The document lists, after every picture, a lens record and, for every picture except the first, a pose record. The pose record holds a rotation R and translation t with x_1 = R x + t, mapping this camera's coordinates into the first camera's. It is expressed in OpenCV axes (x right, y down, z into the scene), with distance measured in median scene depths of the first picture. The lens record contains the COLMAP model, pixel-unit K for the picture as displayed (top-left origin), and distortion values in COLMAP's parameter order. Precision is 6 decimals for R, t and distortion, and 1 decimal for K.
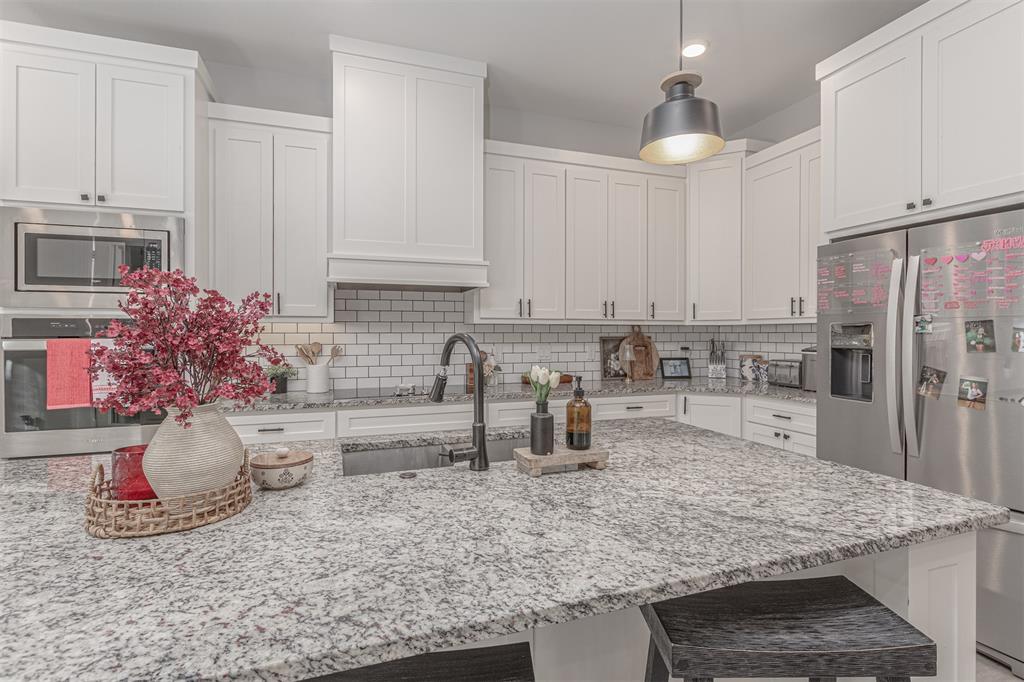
lens RADIAL K [[491.5, 0, 506.3], [0, 491.5, 335.4], [0, 0, 1]] dist [0.004873, -0.003434]
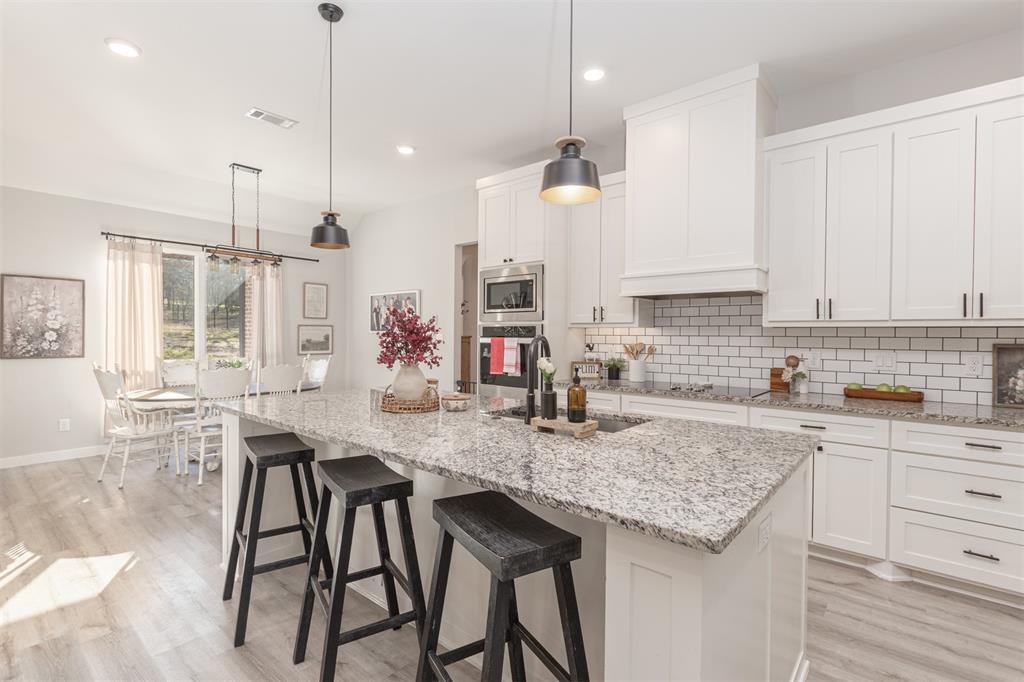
lens RADIAL K [[491.5, 0, 520.7], [0, 491.5, 340.4], [0, 0, 1]] dist [0.004873, -0.003434]
pose [[0.500396, 0.015082, -0.865665, 0.640587], [-0.011348, 0.999877, 0.010861, -0.002472], [0.865722, 0.004389, 0.500505, 0.104436]]
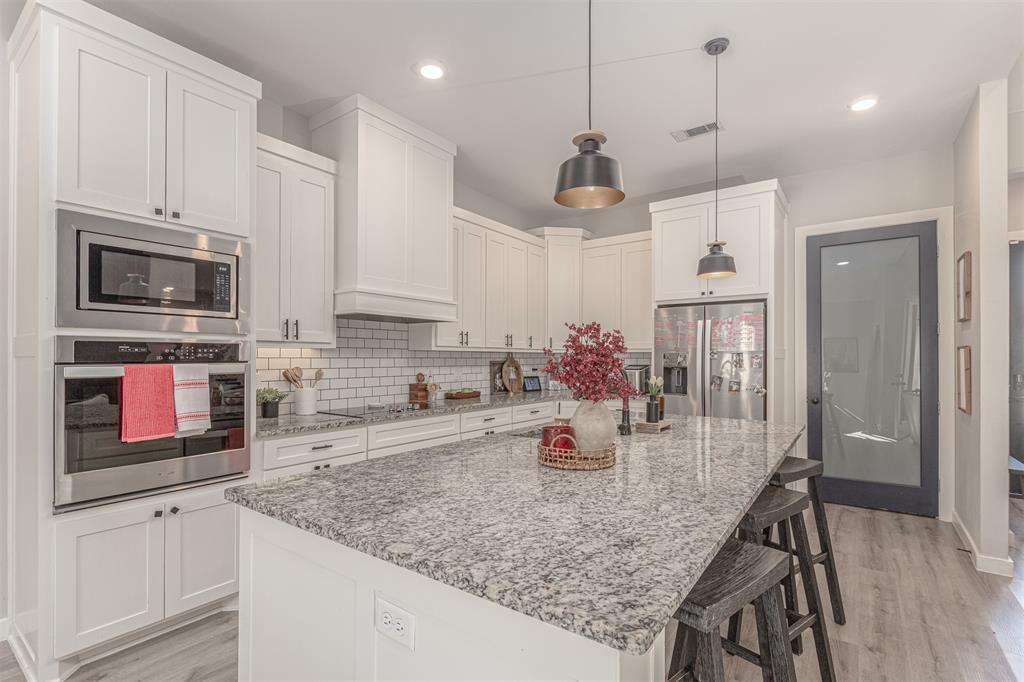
lens RADIAL K [[491.5, 0, 498.2], [0, 491.5, 358.1], [0, 0, 1]] dist [0.004873, -0.003434]
pose [[0.823354, 0.001656, 0.567526, -0.734029], [0.000237, 0.999995, -0.003262, -0.001115], [-0.567529, 0.002820, 0.823349, -0.108875]]
